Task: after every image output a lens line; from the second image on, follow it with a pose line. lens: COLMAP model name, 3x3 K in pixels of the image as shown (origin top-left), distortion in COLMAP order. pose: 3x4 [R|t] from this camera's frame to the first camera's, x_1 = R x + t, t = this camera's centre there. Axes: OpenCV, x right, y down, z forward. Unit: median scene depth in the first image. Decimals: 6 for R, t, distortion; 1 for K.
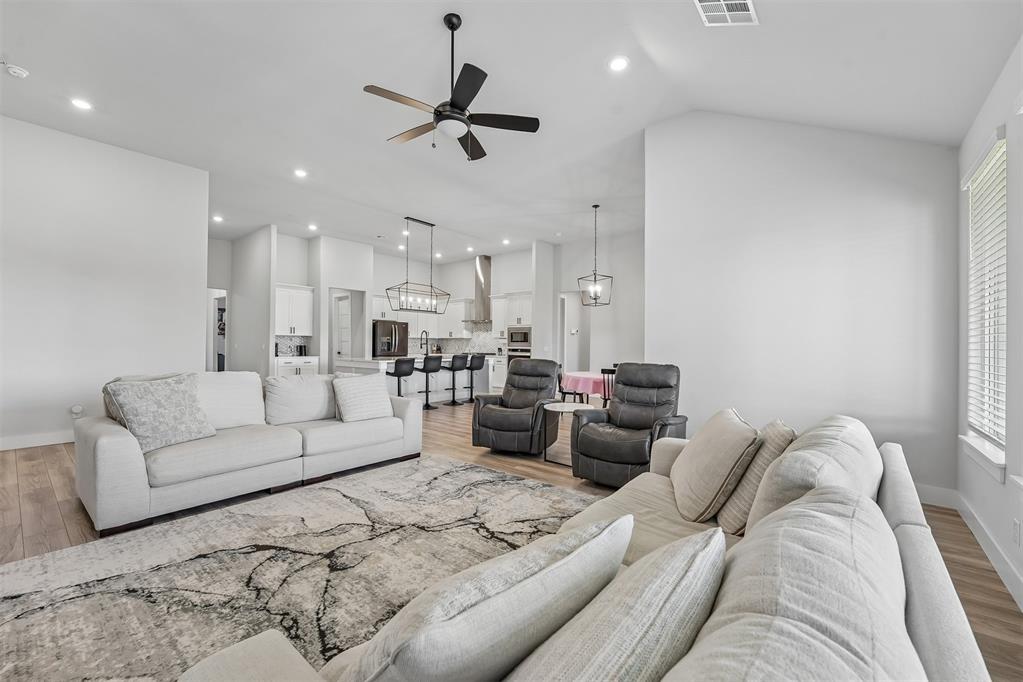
lens RADIAL K [[416.2, 0, 508.5], [0, 416.2, 341.9], [0, 0, 1]] dist [-0.001525, -0.000118]
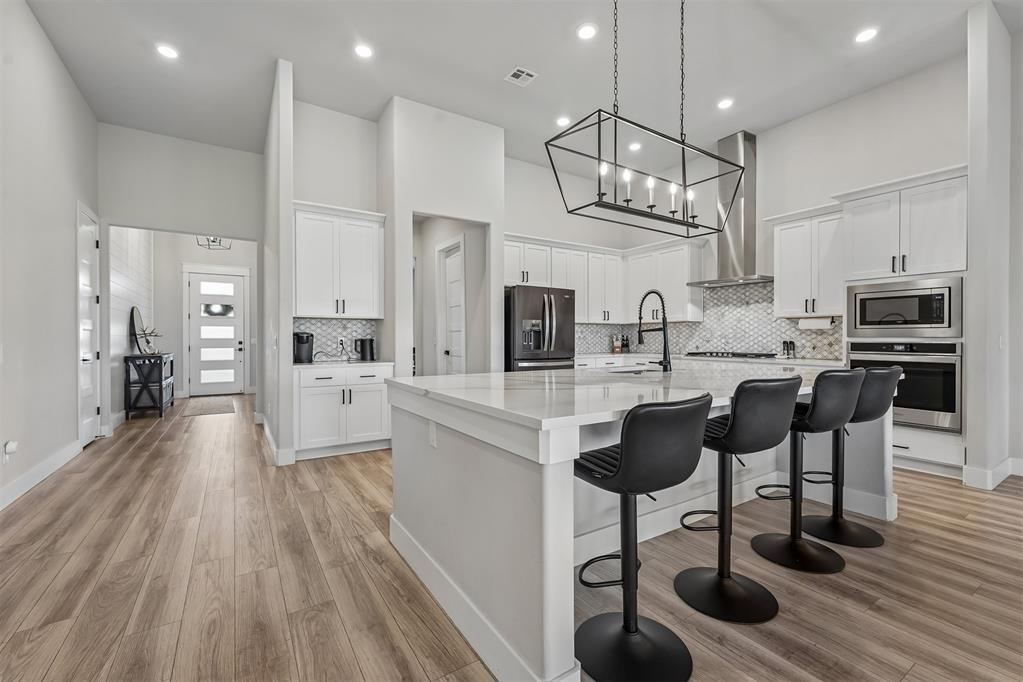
lens RADIAL K [[451.5, 0, 519.7], [0, 451.5, 345.1], [0, 0, 1]] dist [-0.008608, 0.000286]
pose [[0.960362, -0.005687, -0.278698, -0.169055], [0.011257, 0.999768, 0.018390, 0.007435], [0.278528, -0.020798, 0.960203, 0.515519]]
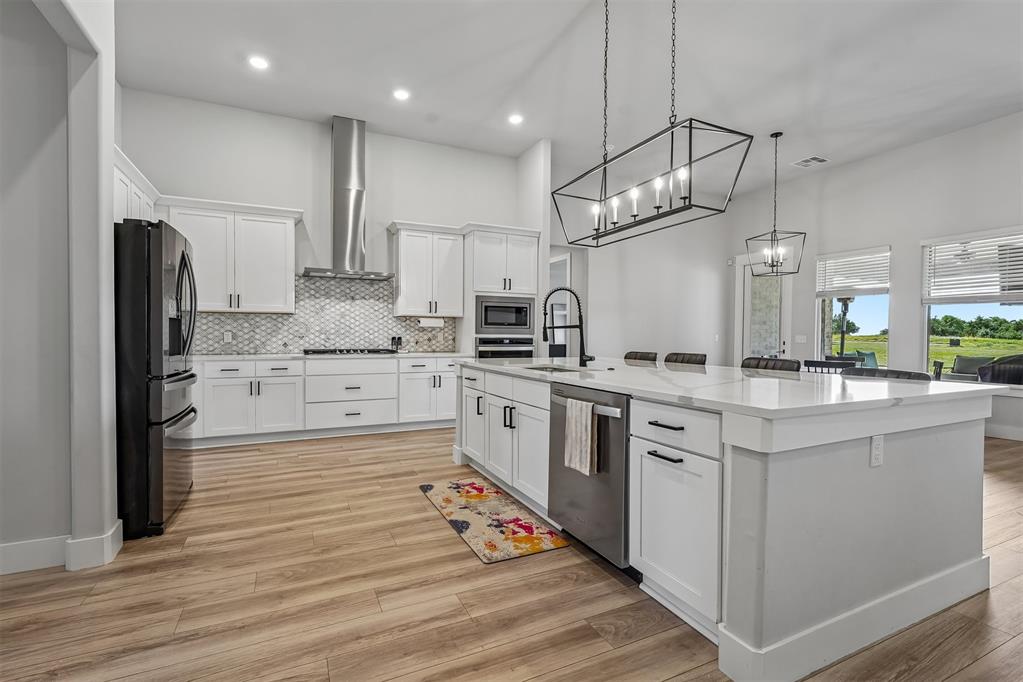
lens RADIAL K [[451.5, 0, 468.0], [0, 451.5, 340.3], [0, 0, 1]] dist [-0.008608, 0.000286]
pose [[0.440664, -0.018007, 0.897491, -0.473329], [-0.007194, 0.999696, 0.023590, 0.005980], [-0.897643, -0.016852, 0.440401, 0.756452]]
